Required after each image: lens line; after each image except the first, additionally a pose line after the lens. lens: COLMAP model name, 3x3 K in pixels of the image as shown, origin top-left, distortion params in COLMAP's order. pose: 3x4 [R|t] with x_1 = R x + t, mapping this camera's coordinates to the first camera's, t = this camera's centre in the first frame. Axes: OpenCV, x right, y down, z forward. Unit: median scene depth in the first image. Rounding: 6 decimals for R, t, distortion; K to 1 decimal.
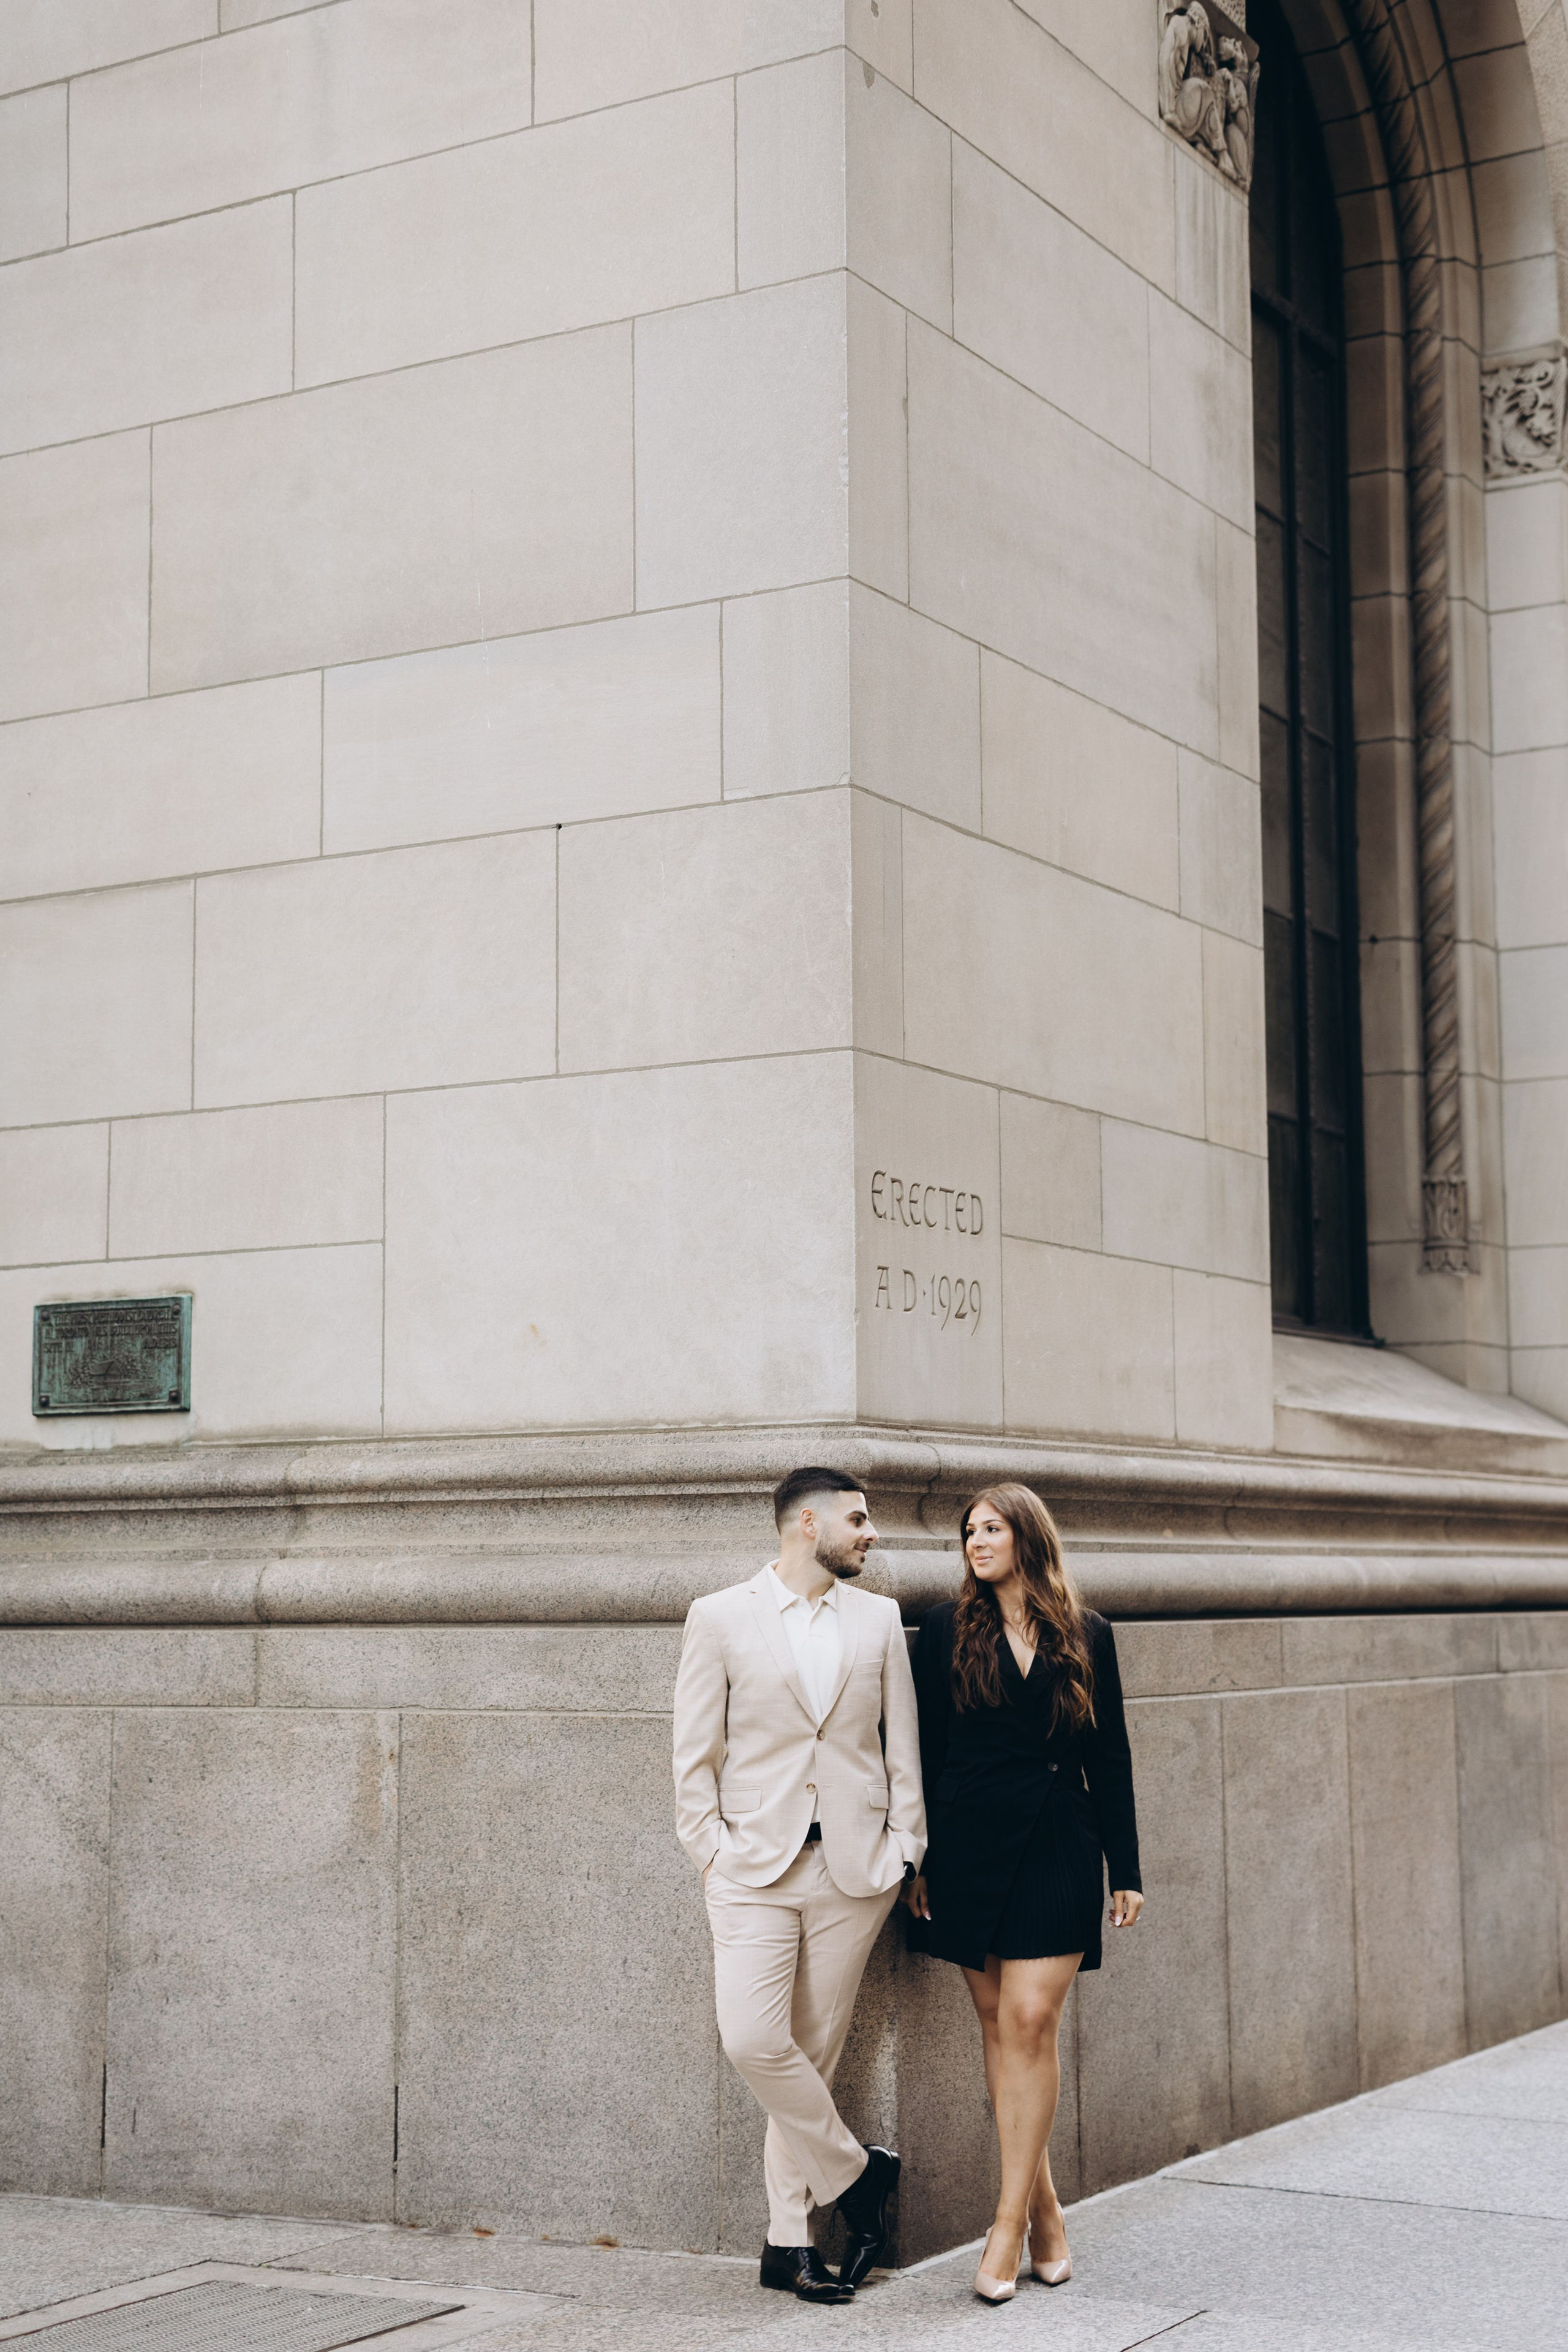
lens RADIAL K [[3485.5, 0, 780.4], [0, 3485.5, 1155.3], [0, 0, 1]] dist [0.114267, 0.012788]
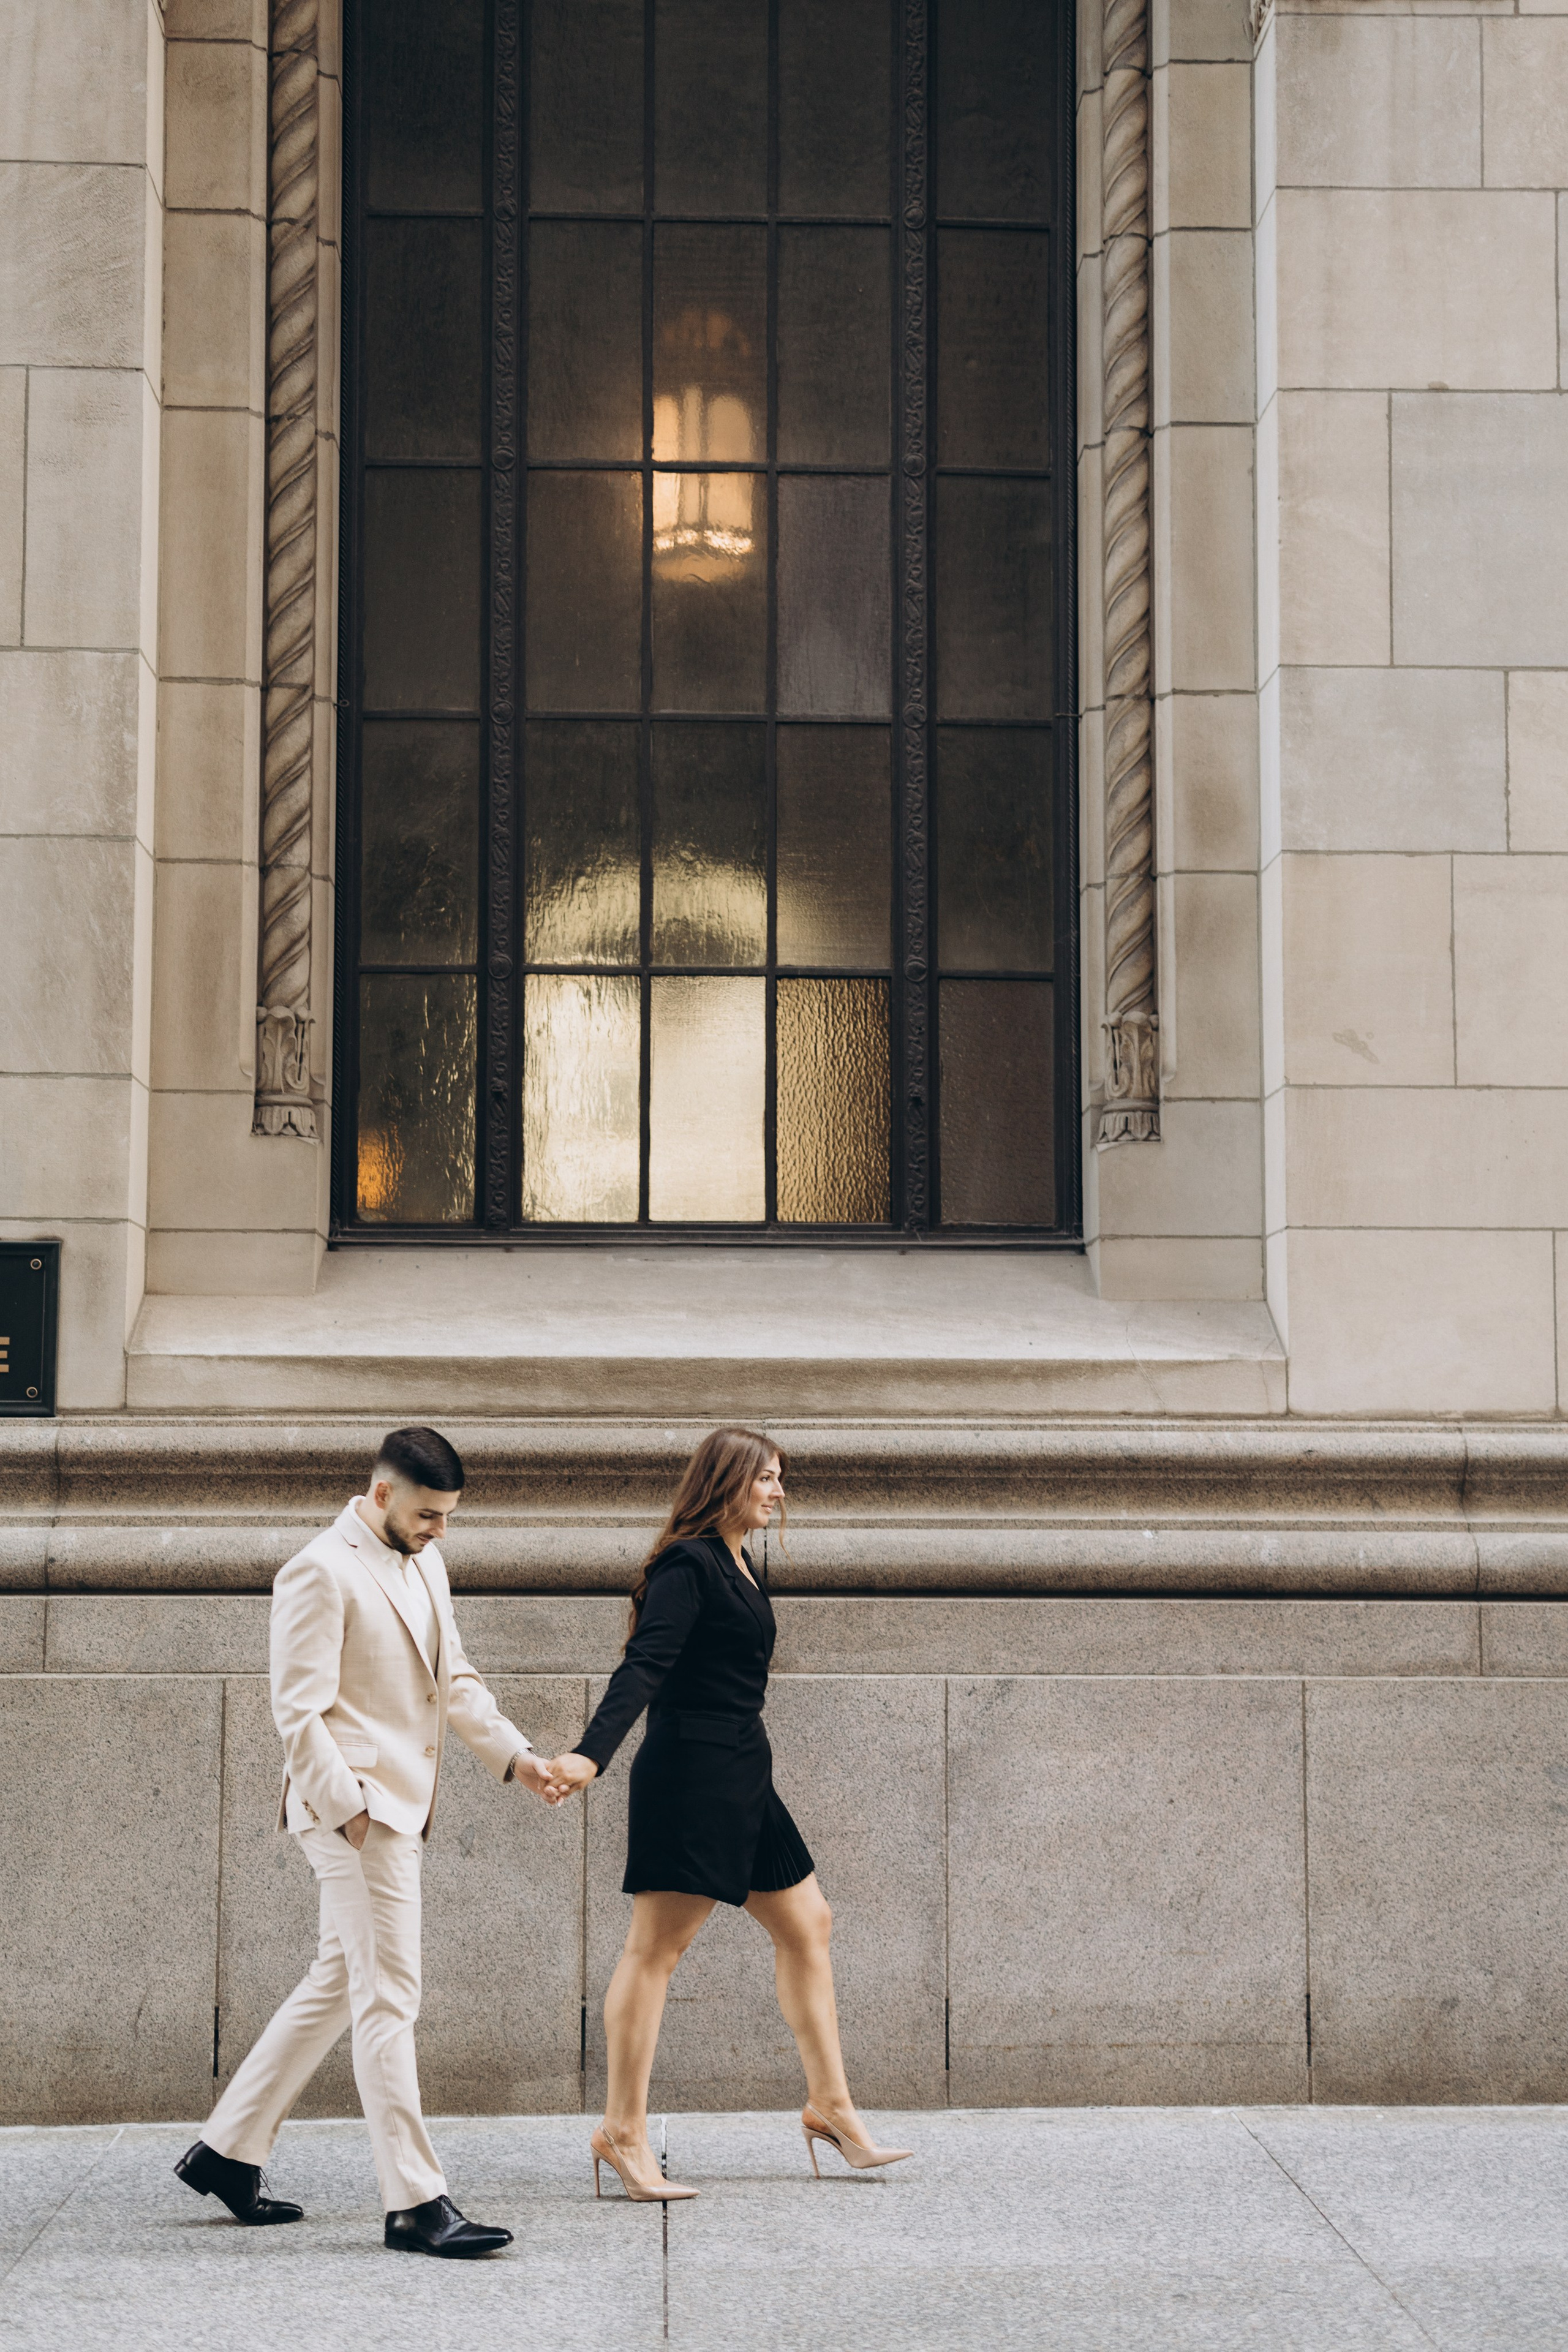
lens RADIAL K [[3474.0, 0, 783.0], [0, 3474.0, 1193.6], [0, 0, 1]] dist [0.095878, 0.054064]
pose [[0.526864, -0.077241, -0.846432, 1.367773], [0.096620, 0.994849, -0.030643, 0.140416], [0.844440, -0.065638, 0.531614, 1.236256]]
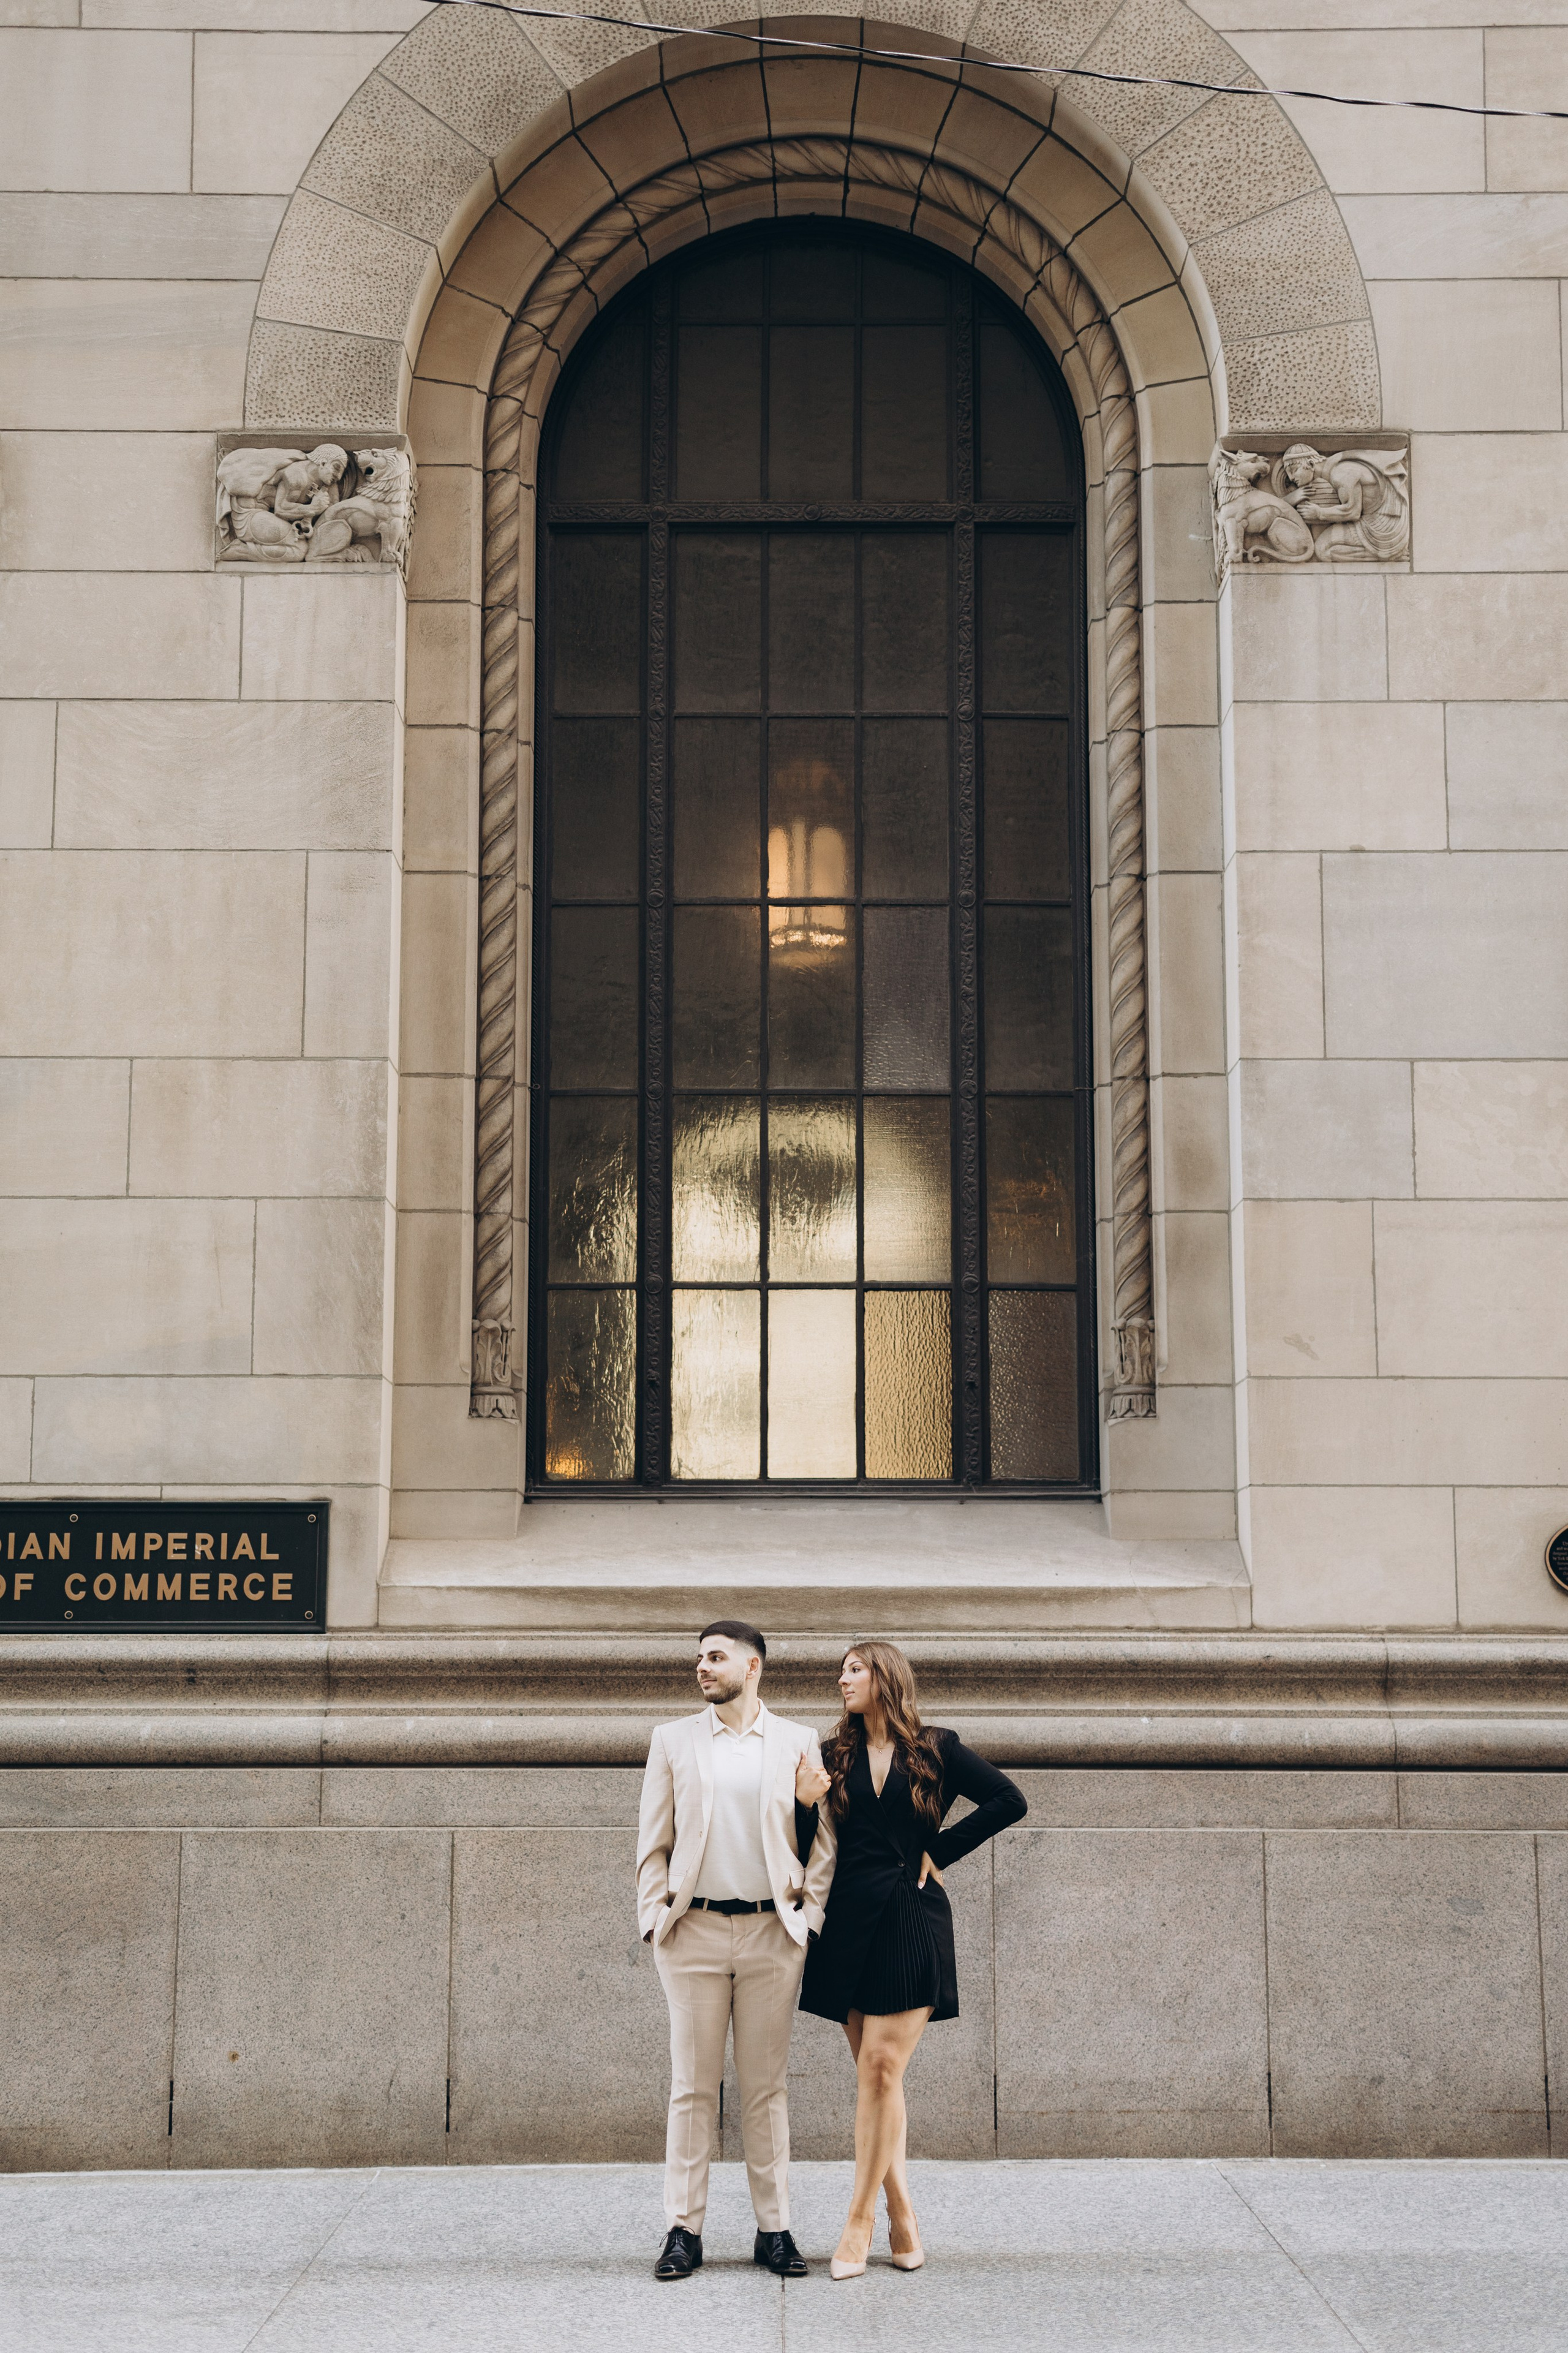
lens RADIAL K [[3419.1, 0, 793.9], [0, 3419.1, 1171.5], [0, 0, 1]] dist [0.109098, 0.007694]
pose [[0.498246, -0.128916, -0.857398, 1.642166], [0.101189, 0.990773, -0.090167, 0.115232], [0.861111, -0.041834, 0.506694, 1.085726]]
